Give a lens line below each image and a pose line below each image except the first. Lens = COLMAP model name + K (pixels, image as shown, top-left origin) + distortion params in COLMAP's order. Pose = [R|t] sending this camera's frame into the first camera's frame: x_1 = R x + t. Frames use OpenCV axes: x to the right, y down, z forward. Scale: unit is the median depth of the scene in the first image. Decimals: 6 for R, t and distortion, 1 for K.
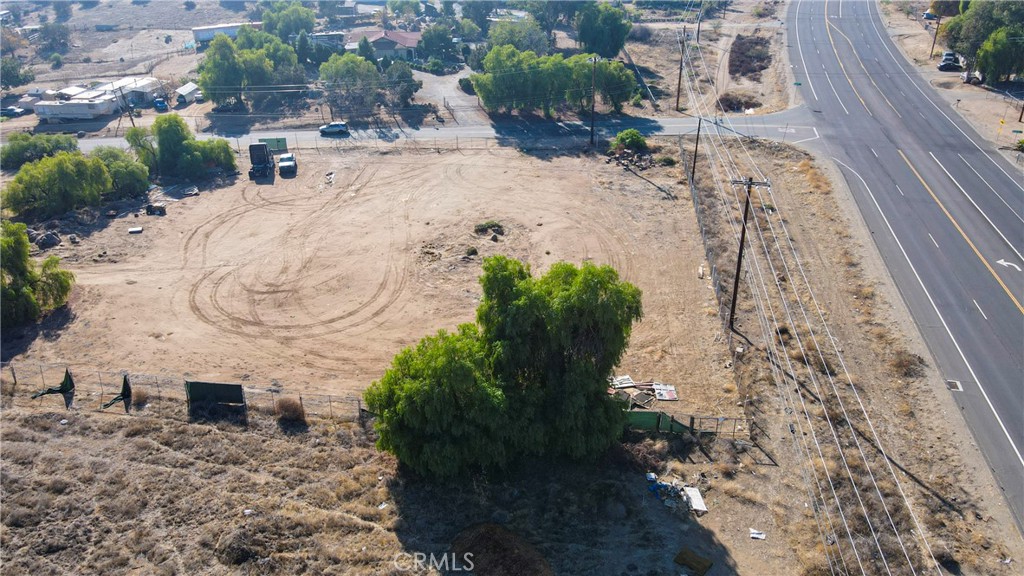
lens RADIAL K [[737.3, 0, 506.0], [0, 737.3, 313.3], [0, 0, 1]] dist [-0.012642, 0.054494]
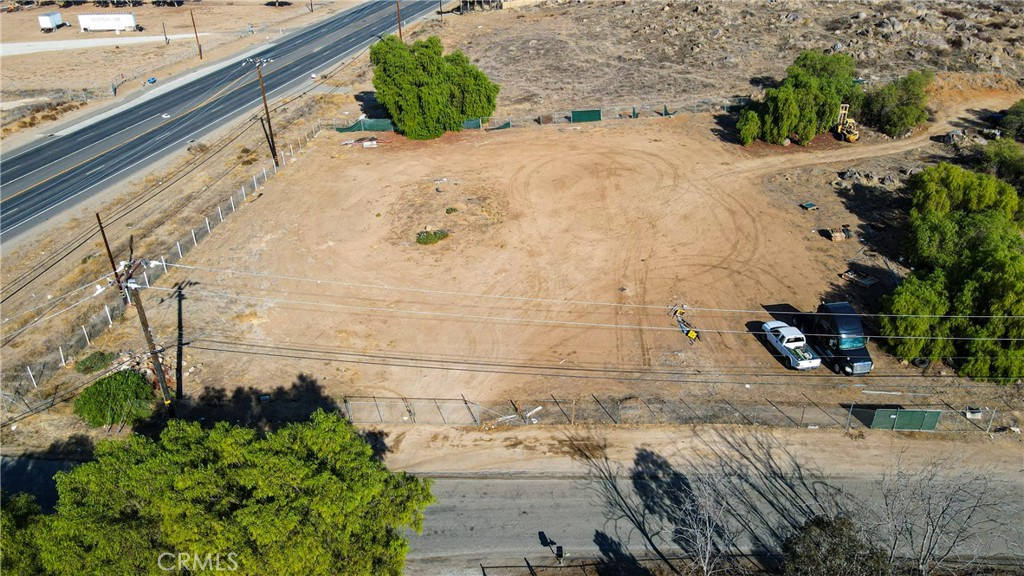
lens RADIAL K [[737.3, 0, 506.0], [0, 737.3, 313.3], [0, 0, 1]] dist [-0.012642, 0.054494]
pose [[-0.999272, 0.037196, 0.008444, -0.092701], [0.025378, 0.483085, 0.875205, -0.678117], [0.028475, 0.874783, -0.483678, 1.207587]]
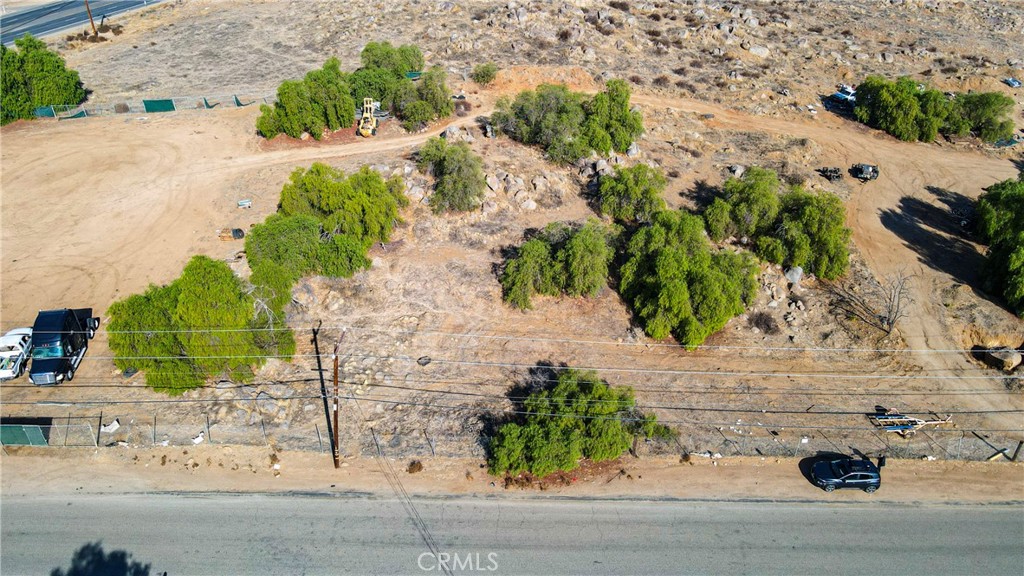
lens RADIAL K [[737.3, 0, 506.0], [0, 737.3, 313.3], [0, 0, 1]] dist [-0.012642, 0.054494]
pose [[-0.999234, 0.036893, -0.013052, -0.628349], [0.005381, 0.459865, 0.887972, -0.669359], [0.038762, 0.887222, -0.459712, 1.204000]]
